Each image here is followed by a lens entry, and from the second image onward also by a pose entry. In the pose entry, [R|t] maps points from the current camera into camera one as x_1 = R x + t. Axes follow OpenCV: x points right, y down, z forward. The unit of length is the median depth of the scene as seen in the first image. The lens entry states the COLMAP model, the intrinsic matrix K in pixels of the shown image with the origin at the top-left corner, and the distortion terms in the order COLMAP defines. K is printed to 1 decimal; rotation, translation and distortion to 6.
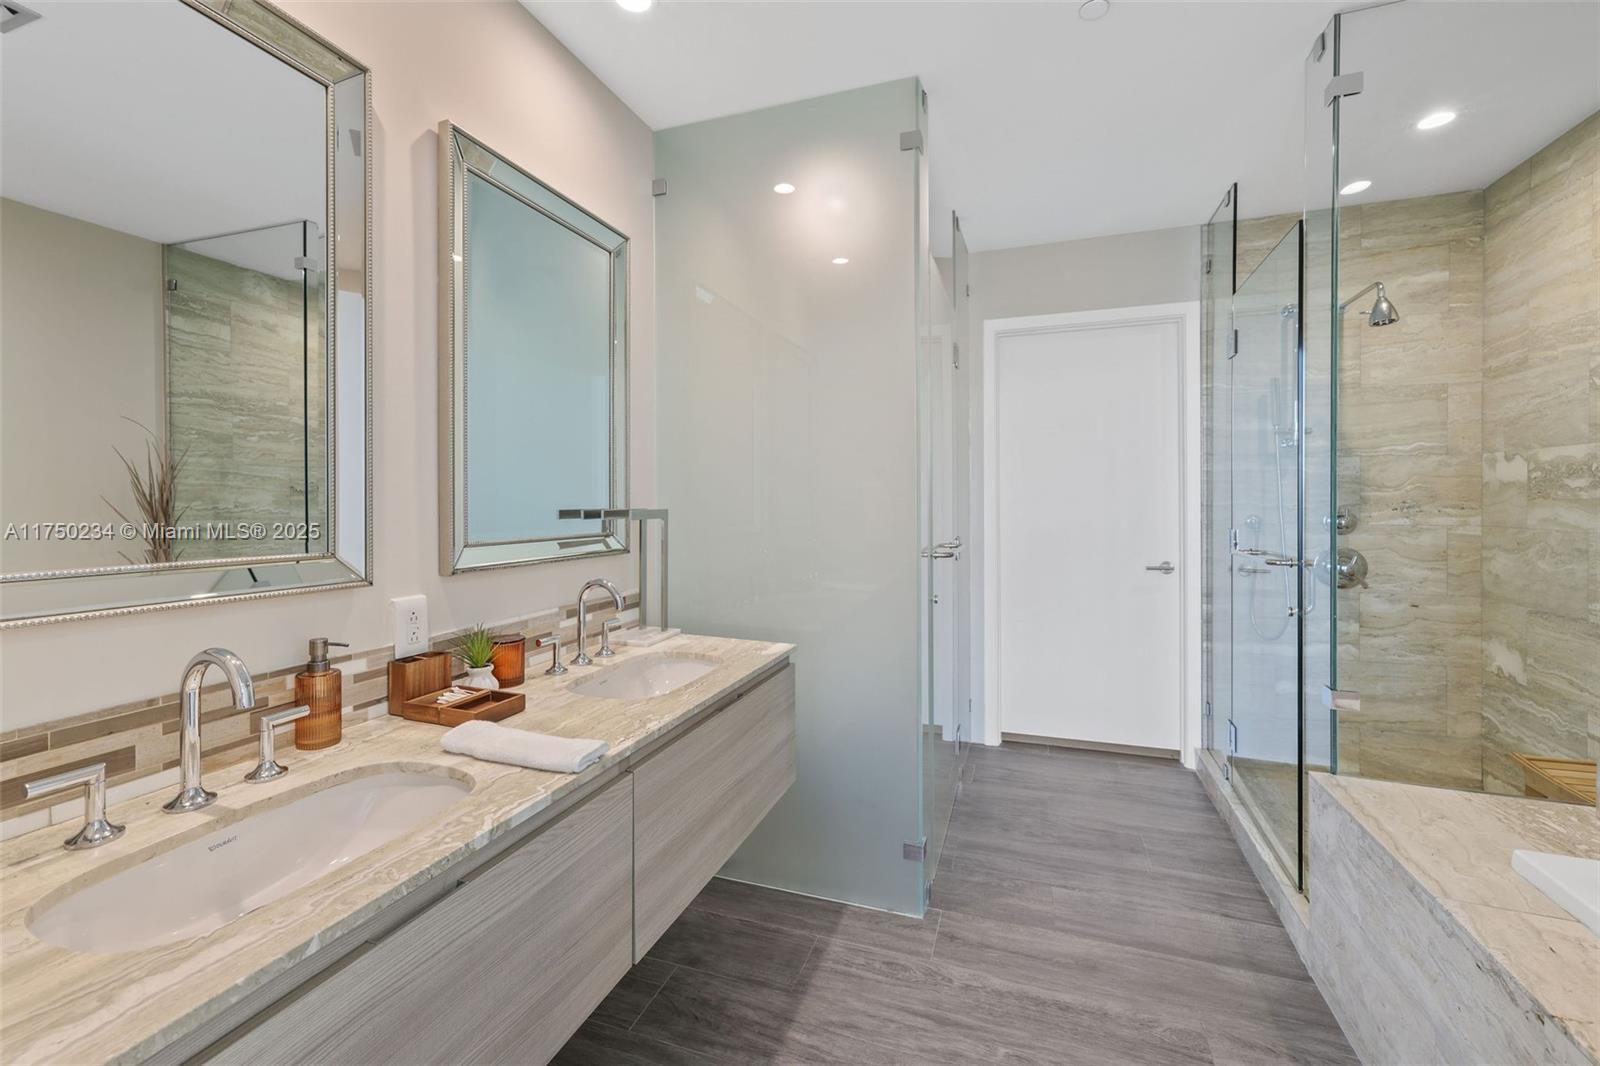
lens RADIAL K [[695.5, 0, 765.8], [0, 695.5, 506.9], [0, 0, 1]] dist [0.000471, 0.000538]
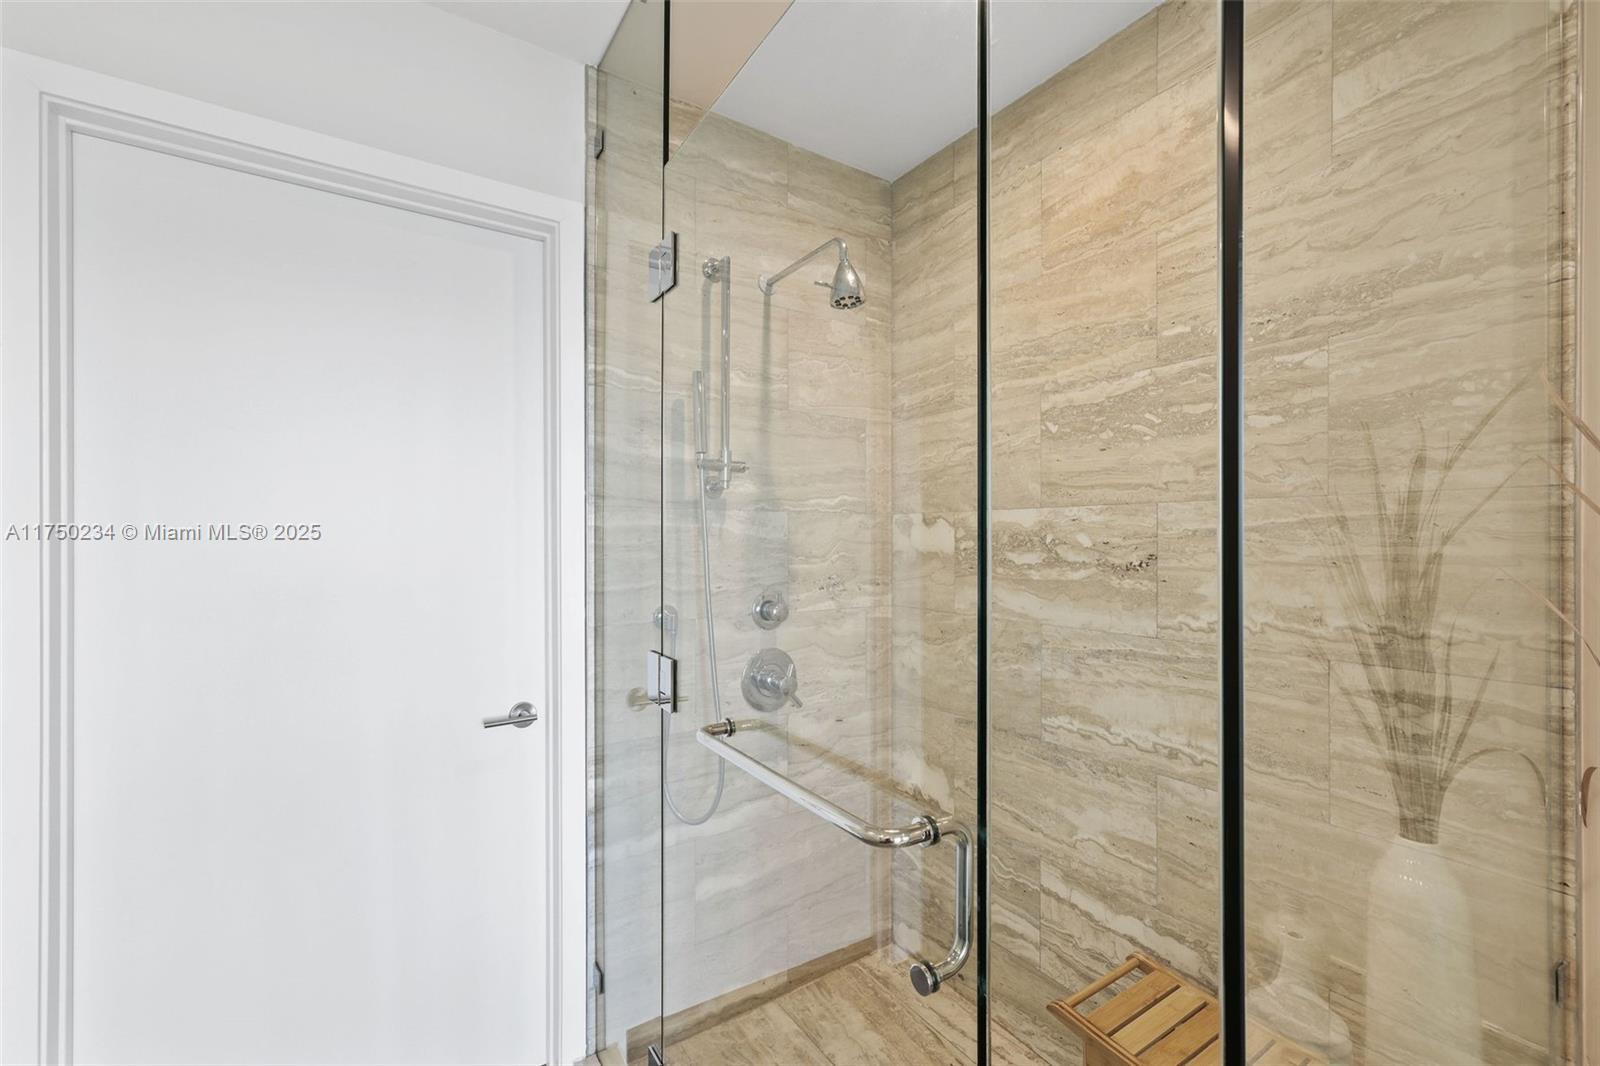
lens RADIAL K [[687.8, 0, 791.7], [0, 687.8, 537.9], [0, 0, 1]] dist [-0.012891, 0.018672]
pose [[0.592473, 0.007657, 0.805554, 0.335758], [0.003596, 0.999920, -0.012149, -0.041046], [-0.805582, 0.010095, 0.592398, 0.635762]]
